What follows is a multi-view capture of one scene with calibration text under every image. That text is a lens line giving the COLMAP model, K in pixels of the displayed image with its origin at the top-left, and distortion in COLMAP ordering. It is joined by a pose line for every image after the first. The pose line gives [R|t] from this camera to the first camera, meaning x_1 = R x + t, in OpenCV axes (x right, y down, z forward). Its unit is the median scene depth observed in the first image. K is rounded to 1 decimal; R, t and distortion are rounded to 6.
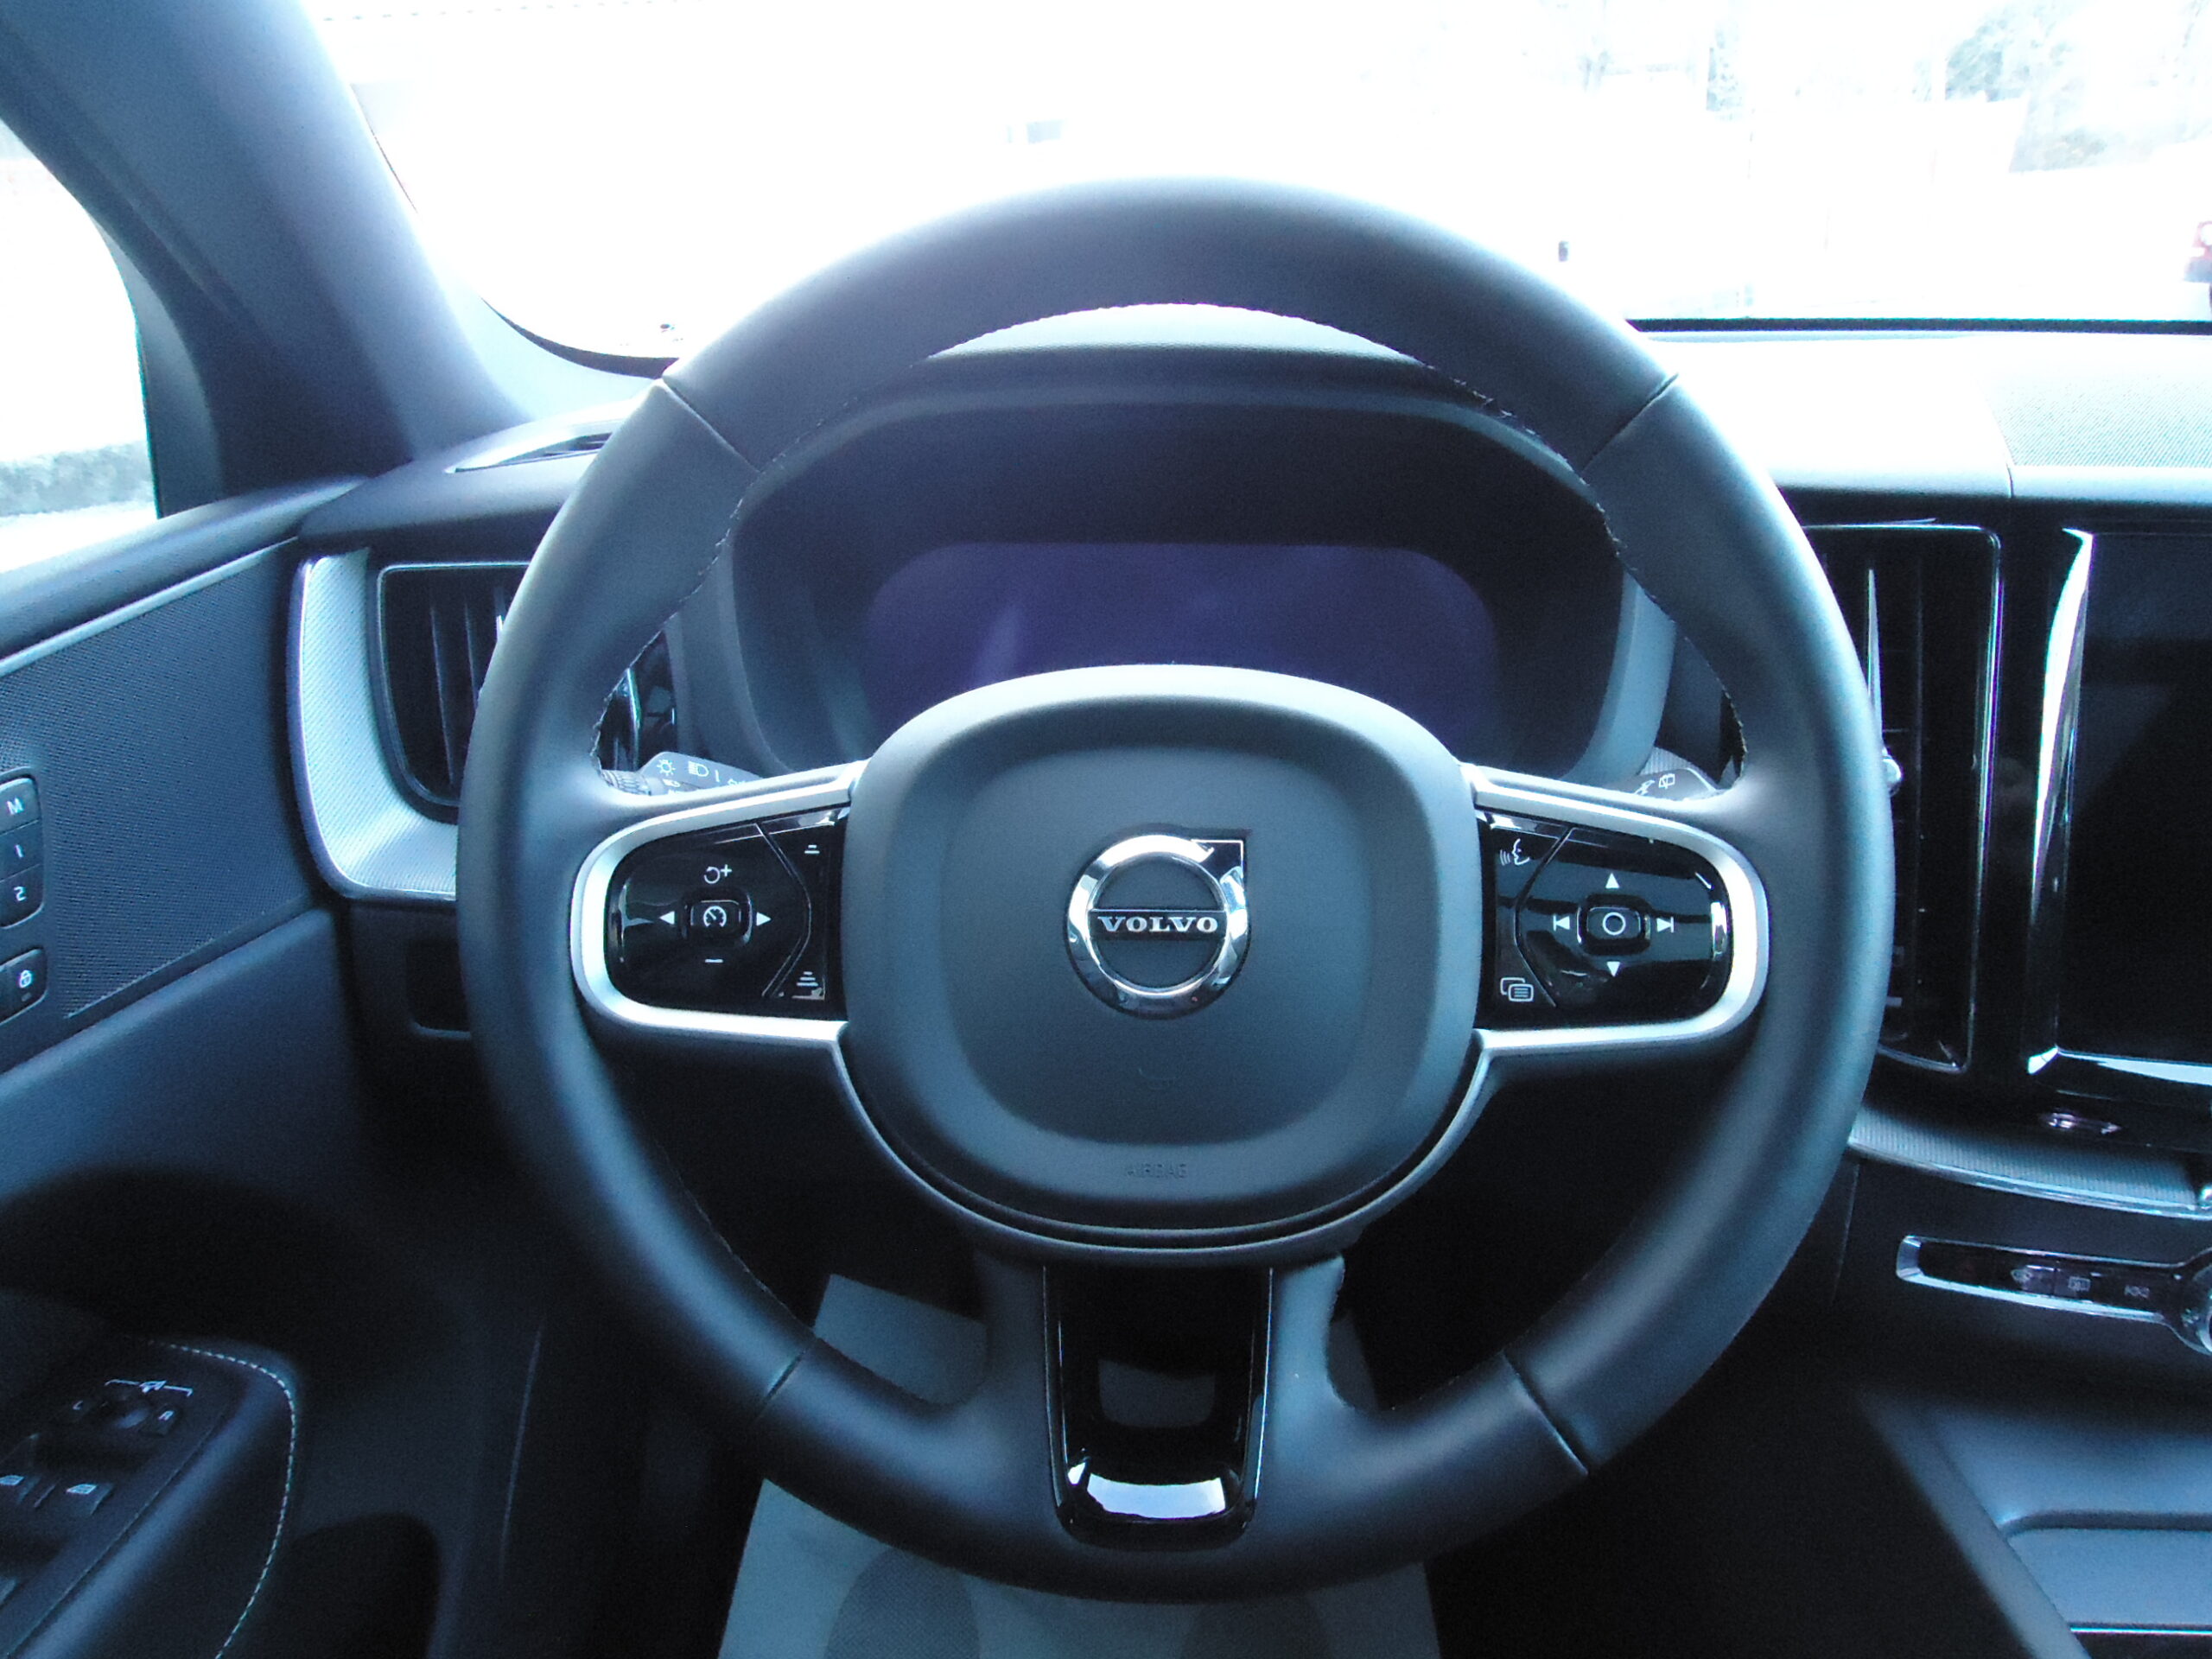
lens RADIAL K [[1617.7, 0, 1106.0], [0, 1617.7, 829.5], [0, 0, 1]] dist [-0.009212, 0.002928]
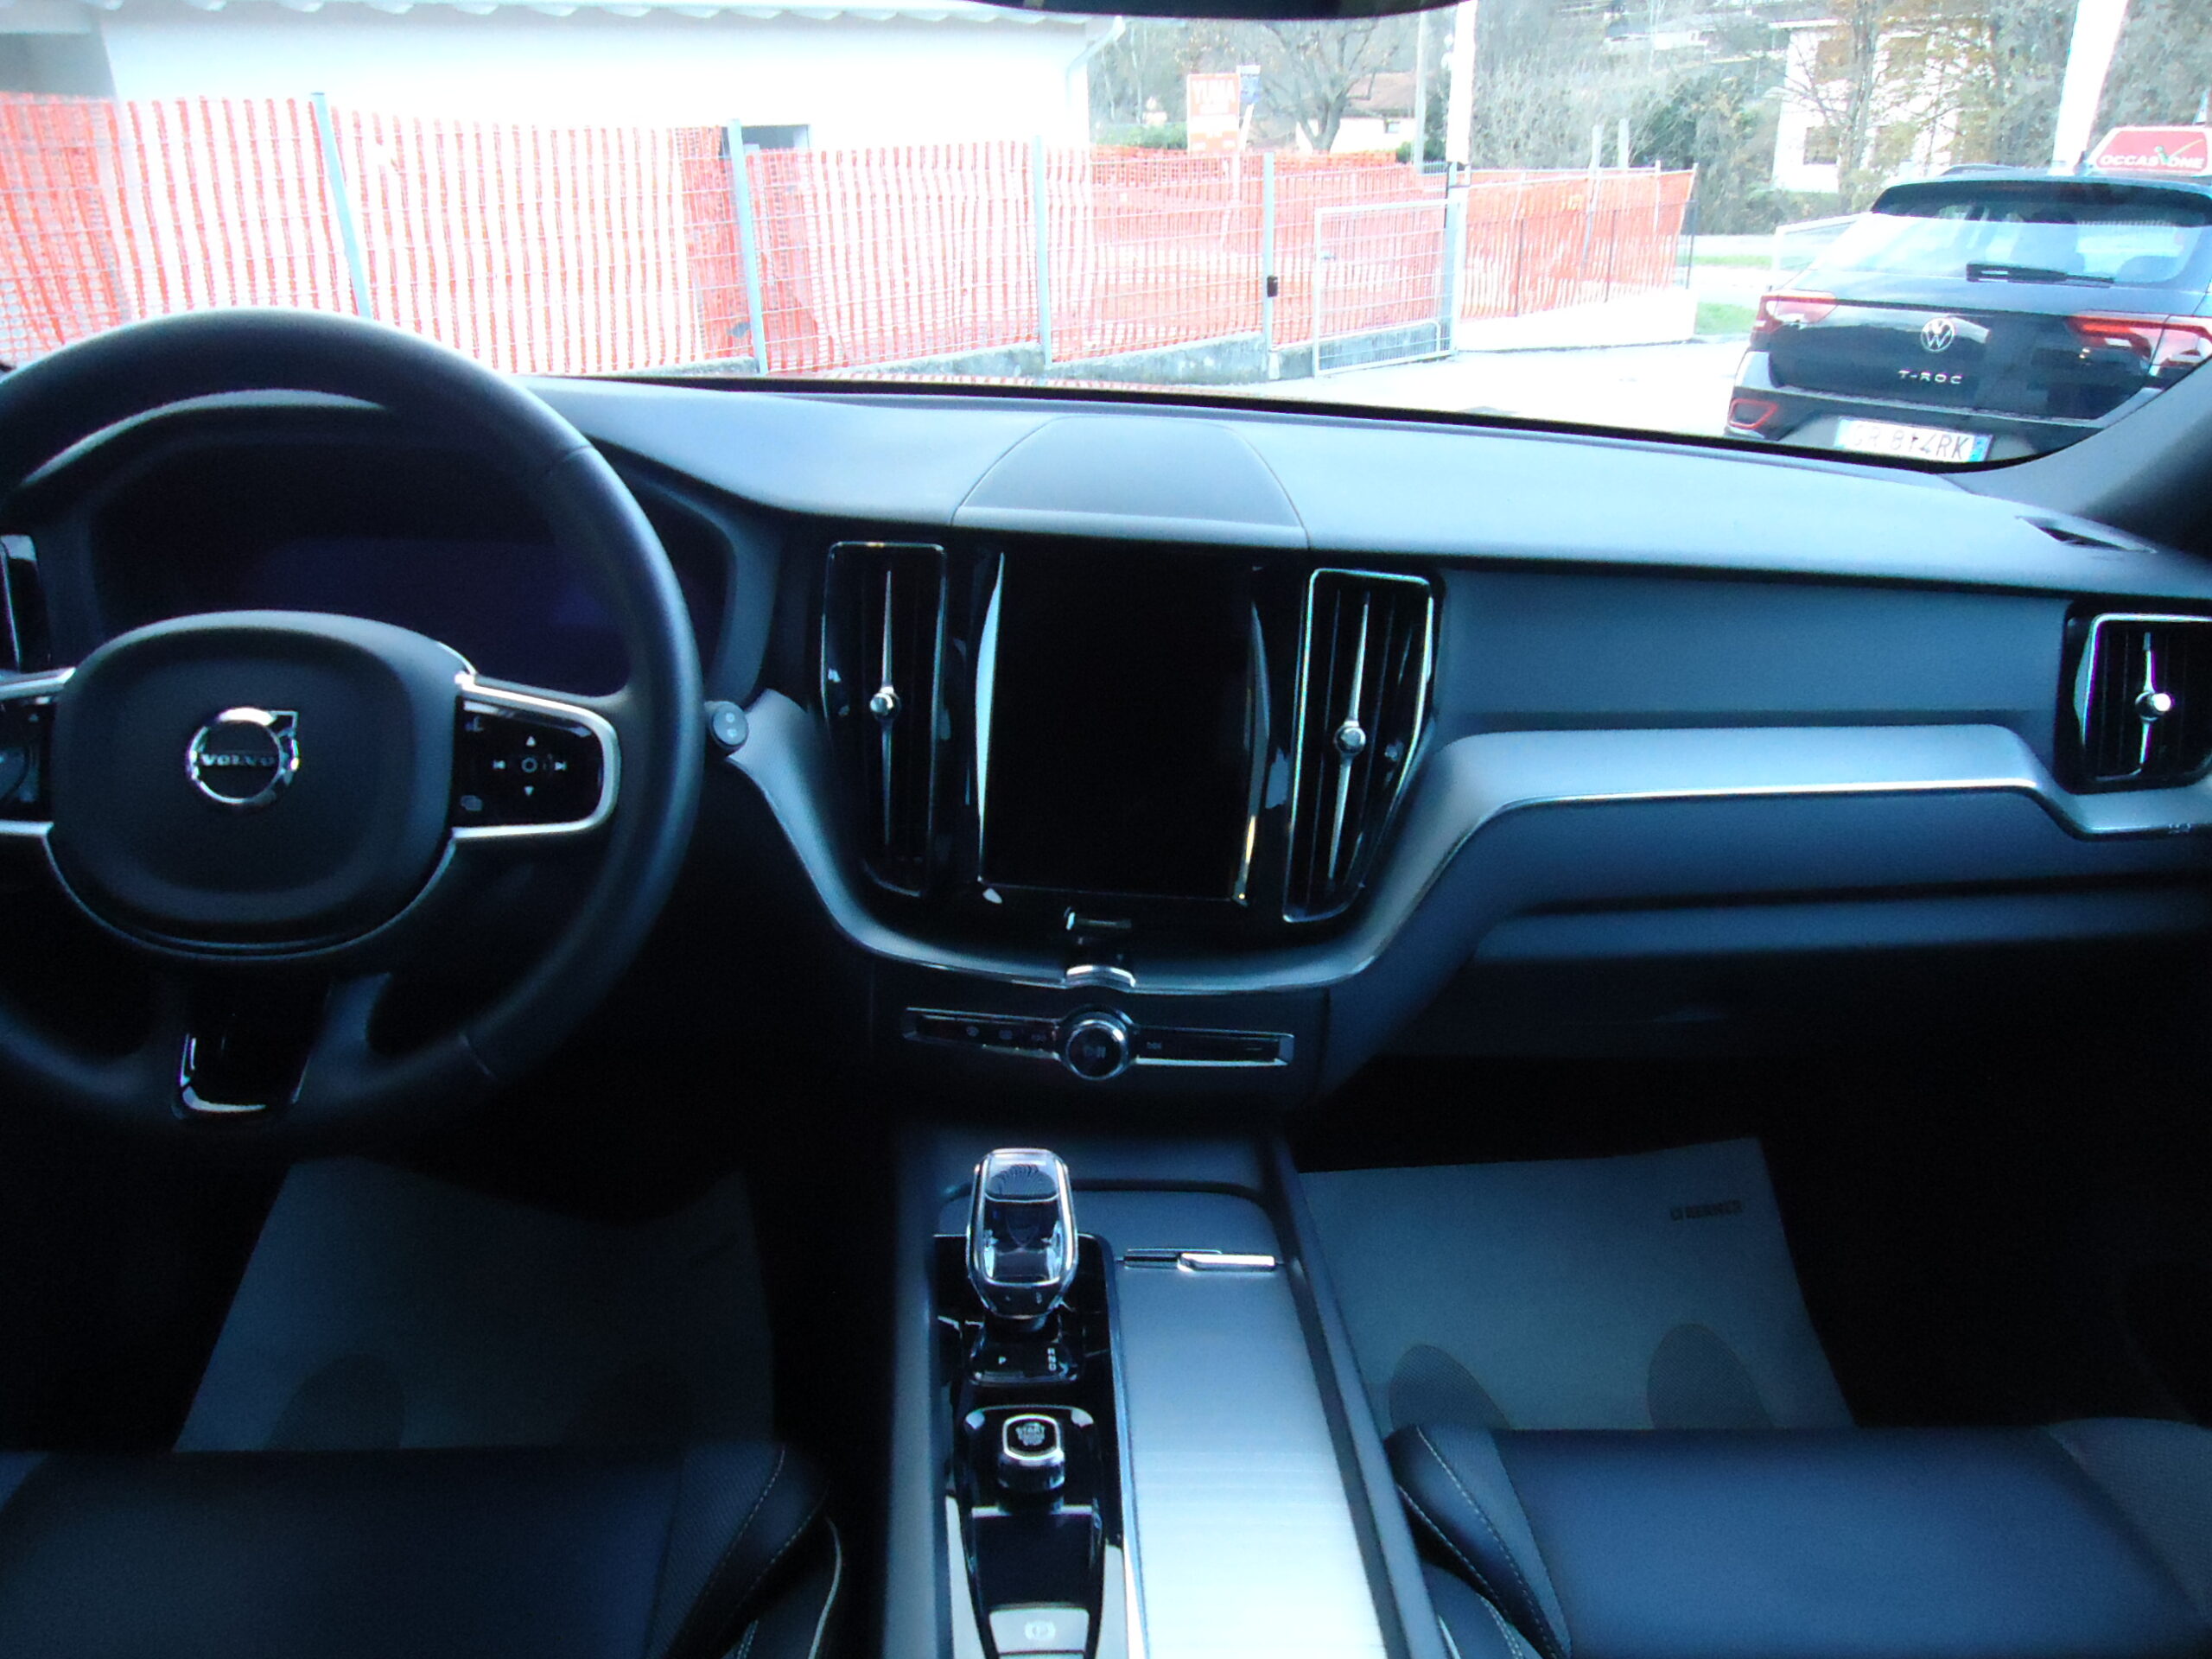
lens RADIAL K [[1617.7, 0, 1106.0], [0, 1617.7, 829.5], [0, 0, 1]] dist [-0.009212, 0.002928]
pose [[0.988938, 0.005837, 0.148216, 0.640693], [-0.004855, 0.999964, -0.006991, 0.130240], [-0.148251, 0.006195, 0.988930, -0.755416]]
